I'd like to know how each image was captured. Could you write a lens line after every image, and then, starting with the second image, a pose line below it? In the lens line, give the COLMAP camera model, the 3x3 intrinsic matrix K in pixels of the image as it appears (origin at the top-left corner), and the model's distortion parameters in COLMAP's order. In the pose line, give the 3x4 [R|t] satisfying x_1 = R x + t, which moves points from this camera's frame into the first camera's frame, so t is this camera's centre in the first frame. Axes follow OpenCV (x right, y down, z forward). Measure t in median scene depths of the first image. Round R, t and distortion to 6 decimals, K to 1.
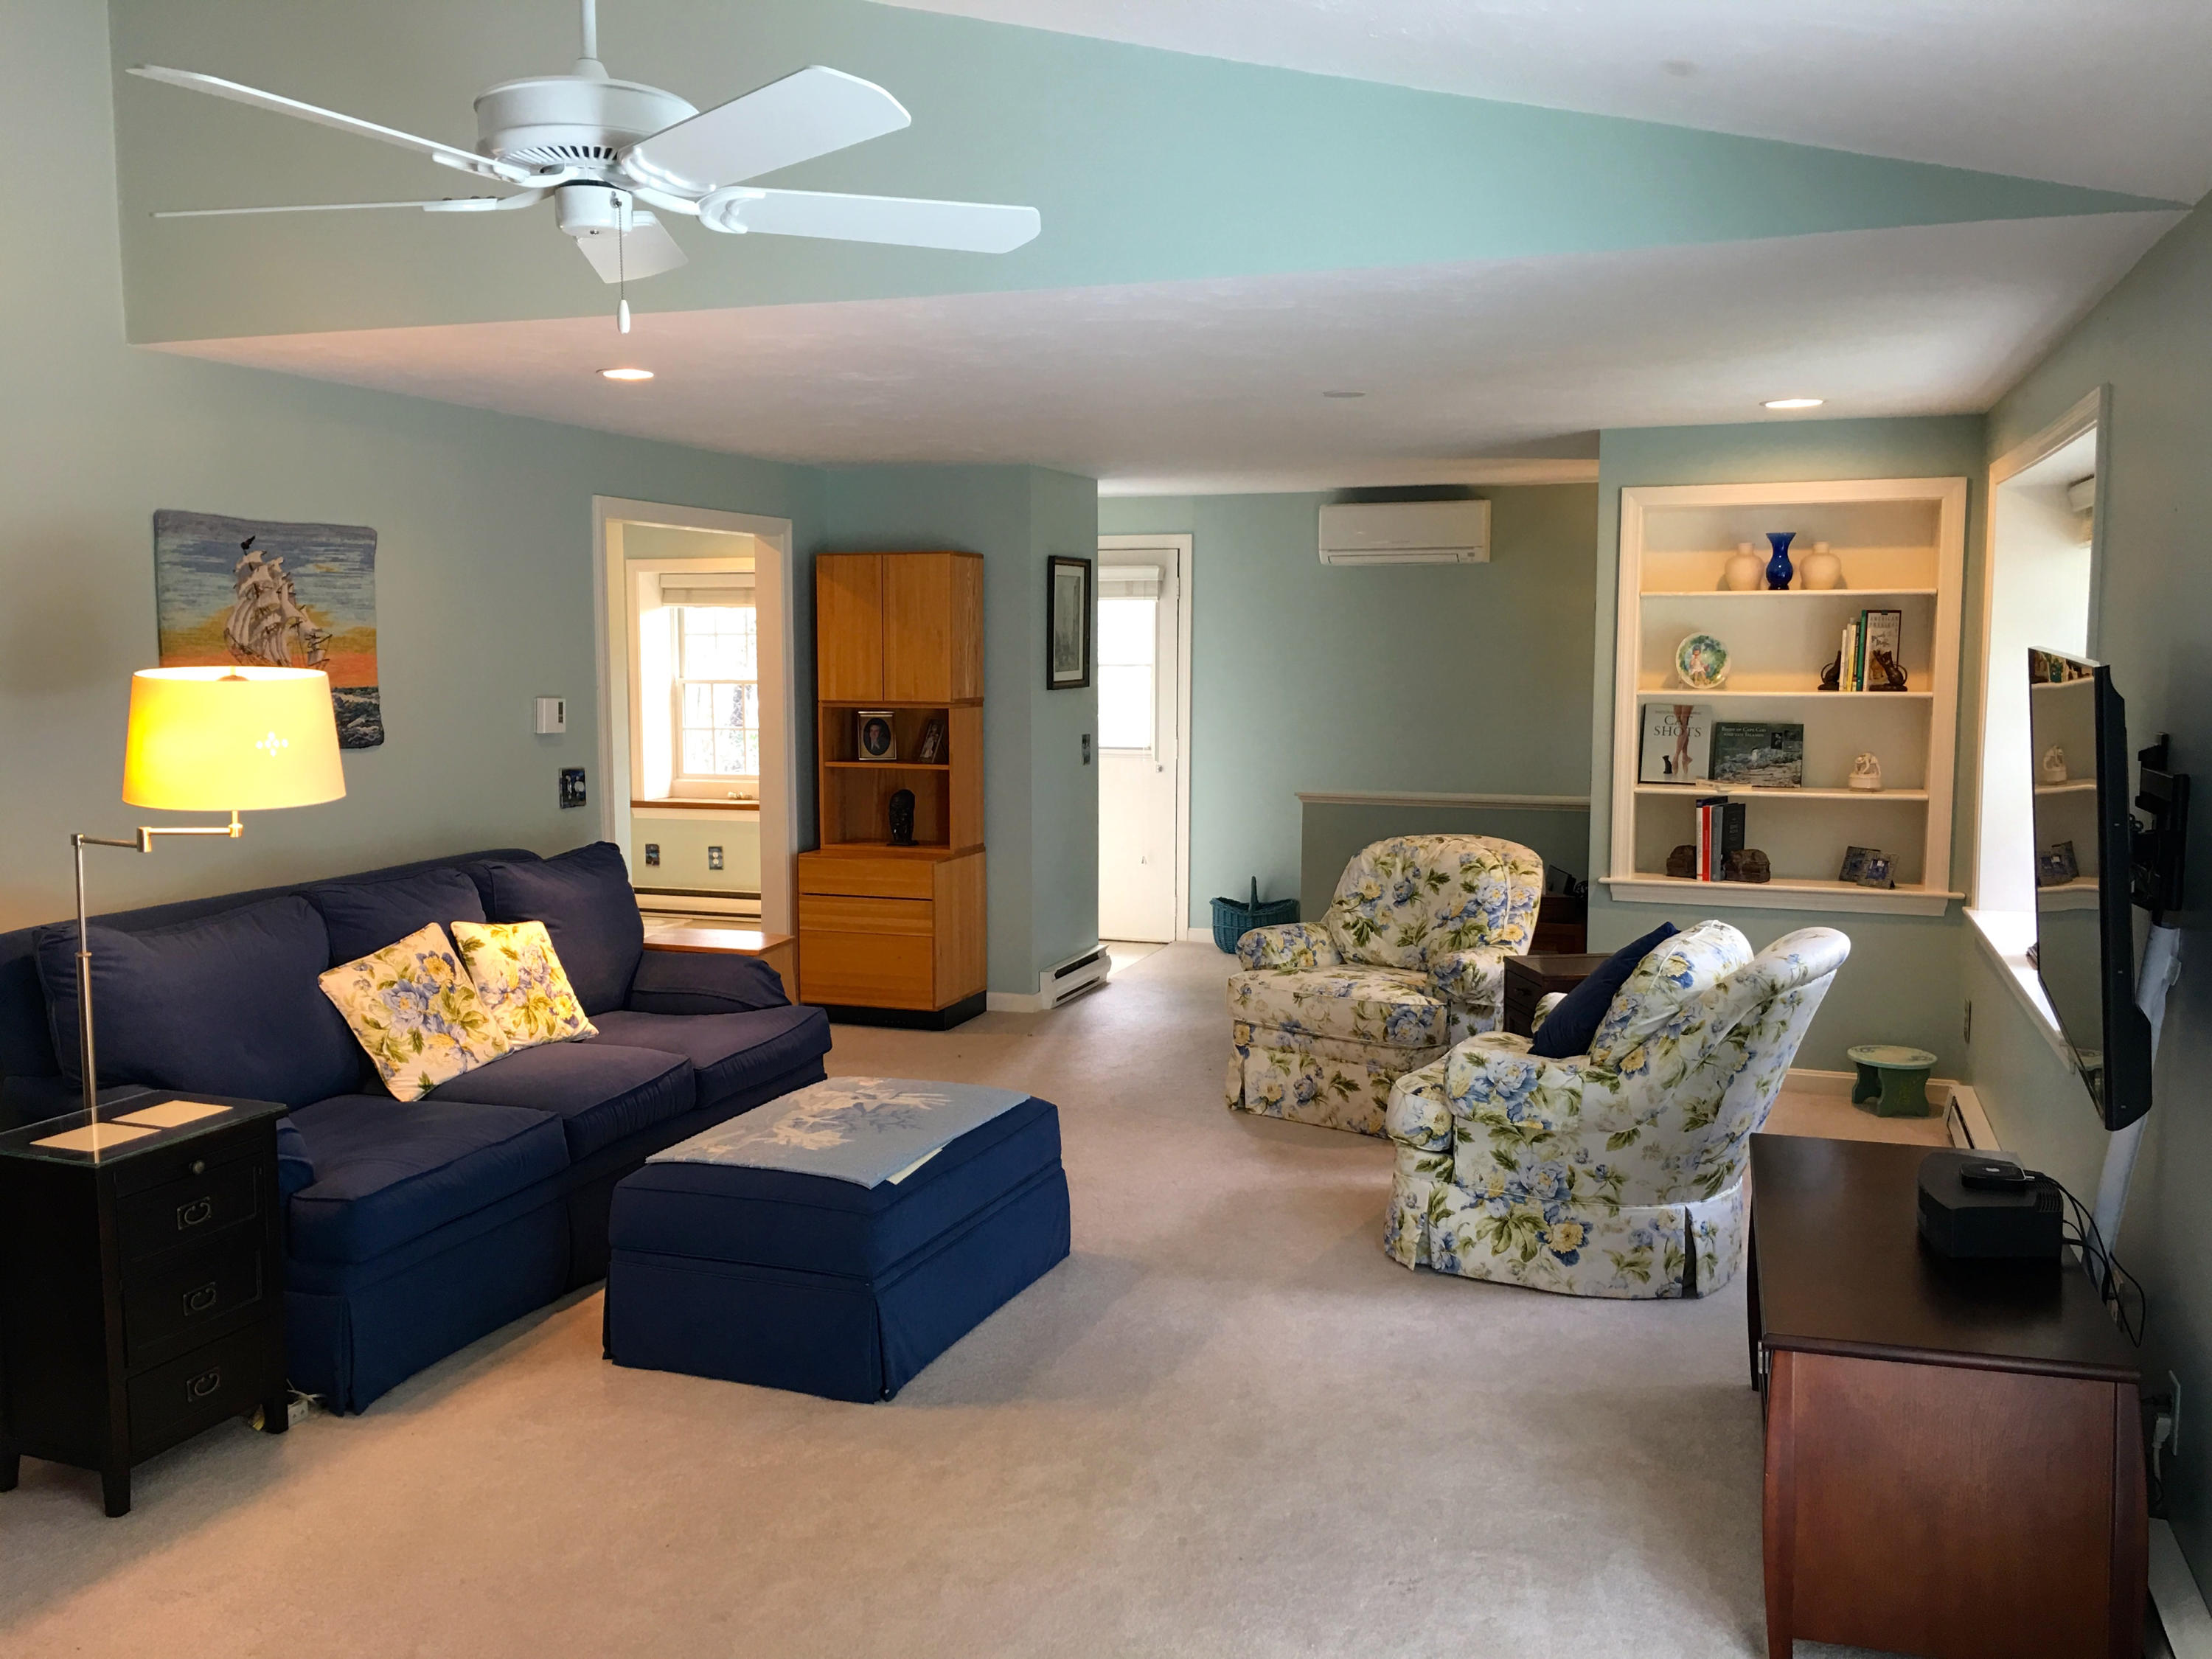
lens RADIAL K [[1867.3, 0, 1107.0], [0, 1867.3, 817.3], [0, 0, 1]] dist [0.070411, -0.079042]
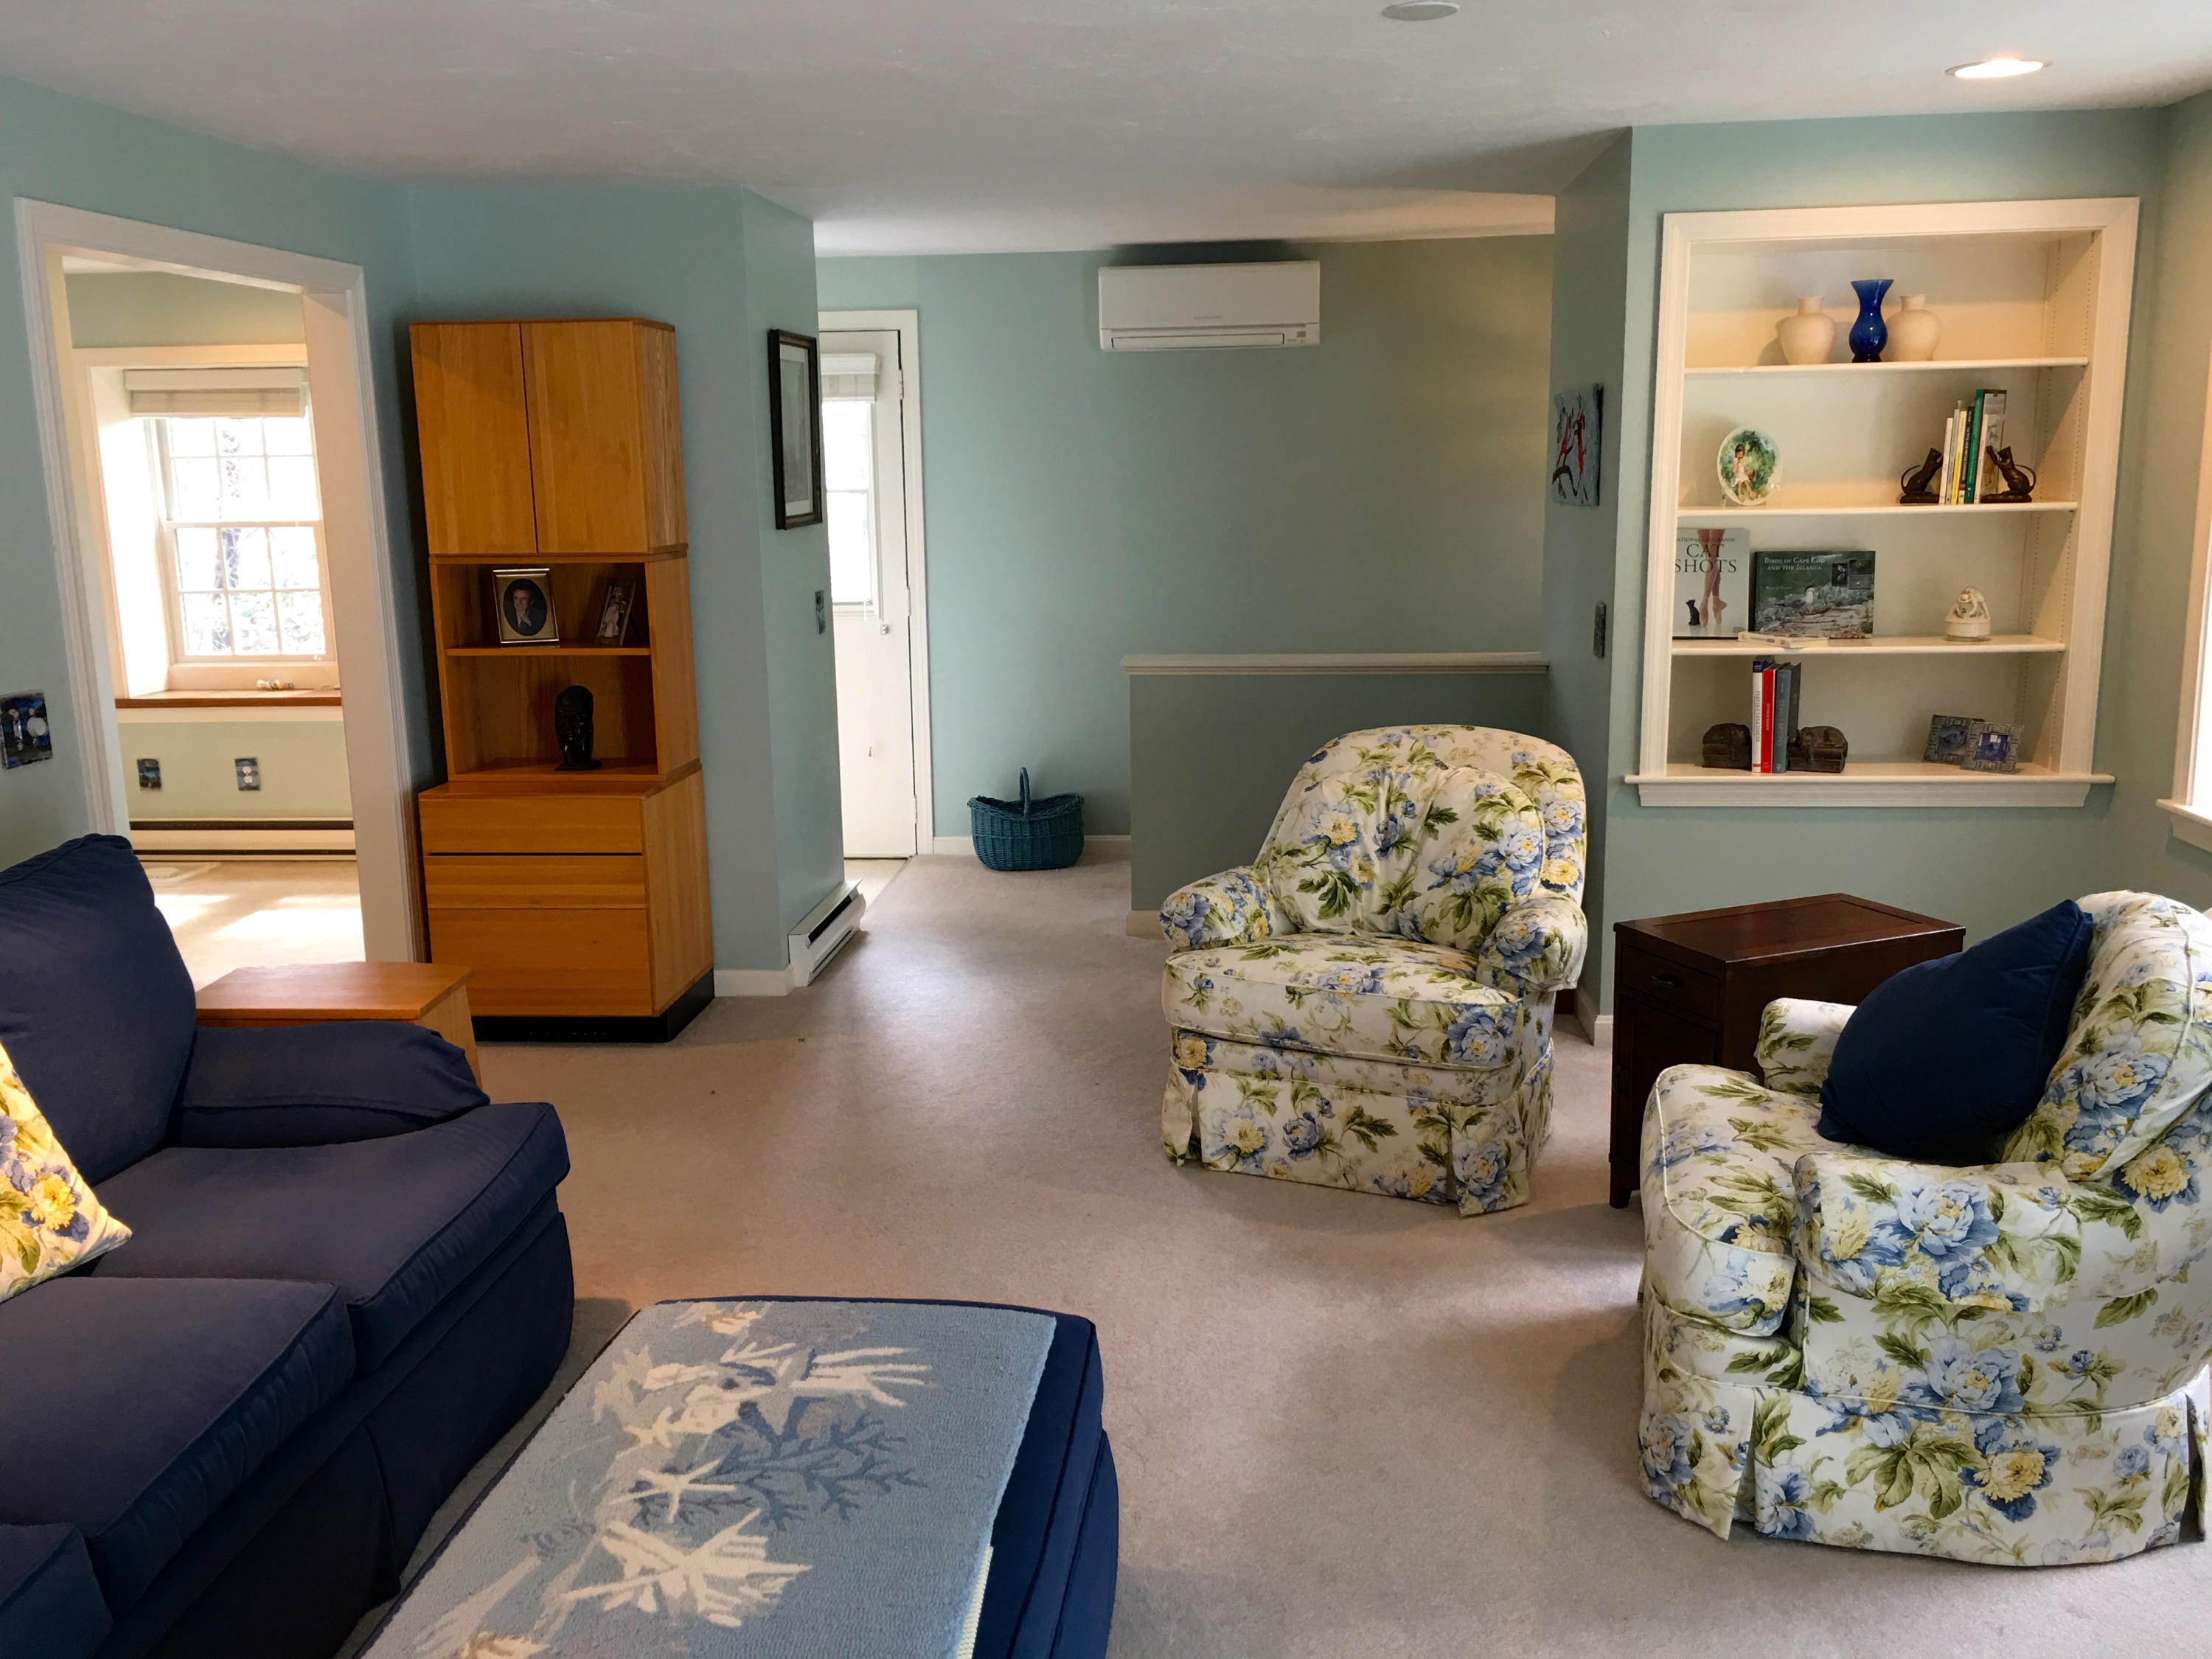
lens RADIAL K [[1867.3, 0, 1101.1], [0, 1867.3, 812.0], [0, 0, 1]] dist [0.070411, -0.079042]
pose [[0.969508, -0.062481, 0.236960, -0.105621], [0.040789, 0.994606, 0.095368, -0.031549], [-0.241640, -0.082795, 0.966827, 0.363219]]
